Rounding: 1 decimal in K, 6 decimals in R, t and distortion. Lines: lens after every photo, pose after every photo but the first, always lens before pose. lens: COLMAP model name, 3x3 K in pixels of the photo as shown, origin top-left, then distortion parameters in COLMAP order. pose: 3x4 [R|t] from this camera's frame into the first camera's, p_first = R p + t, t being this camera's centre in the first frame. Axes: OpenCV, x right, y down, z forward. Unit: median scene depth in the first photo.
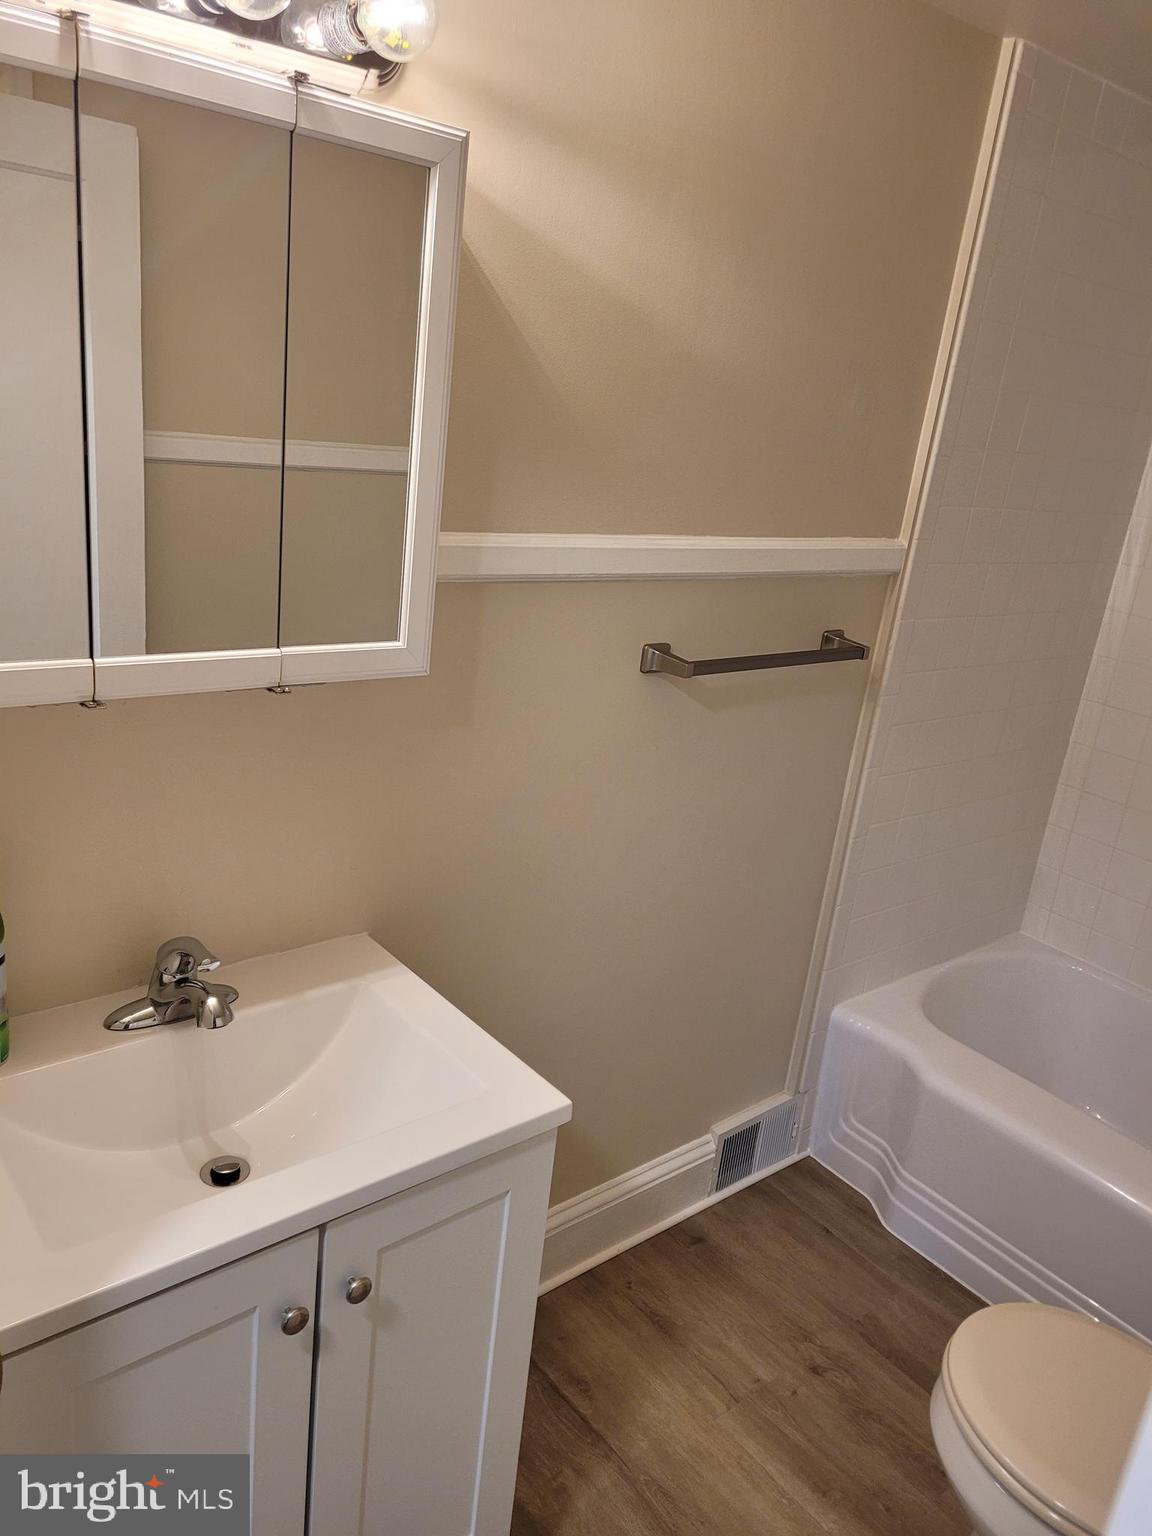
lens RADIAL K [[1157.6, 0, 609.0], [0, 1157.6, 772.1], [0, 0, 1]] dist [0.052292, -0.047303]
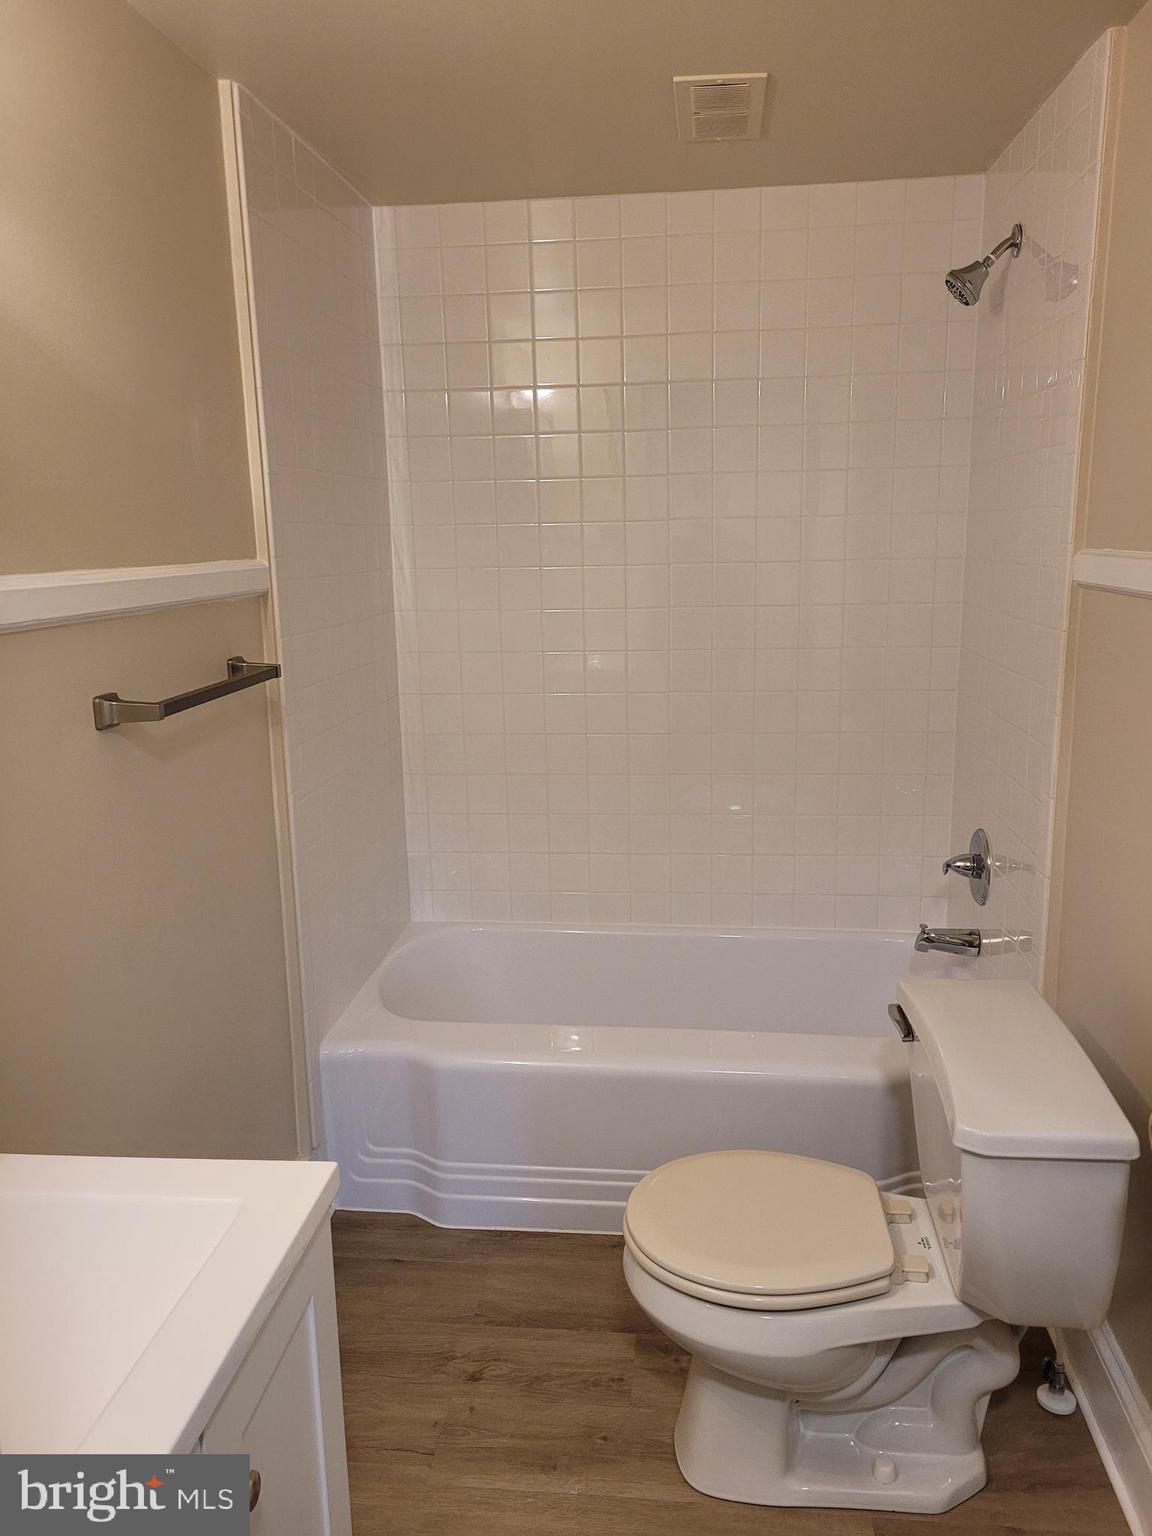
lens RADIAL K [[1157.6, 0, 582.9], [0, 1157.6, 764.9], [0, 0, 1]] dist [0.052292, -0.047303]
pose [[0.695418, -0.257850, 0.670751, -0.271234], [0.315650, 0.948145, 0.037229, 0.016822], [-0.645569, 0.185833, 0.740748, 0.116771]]
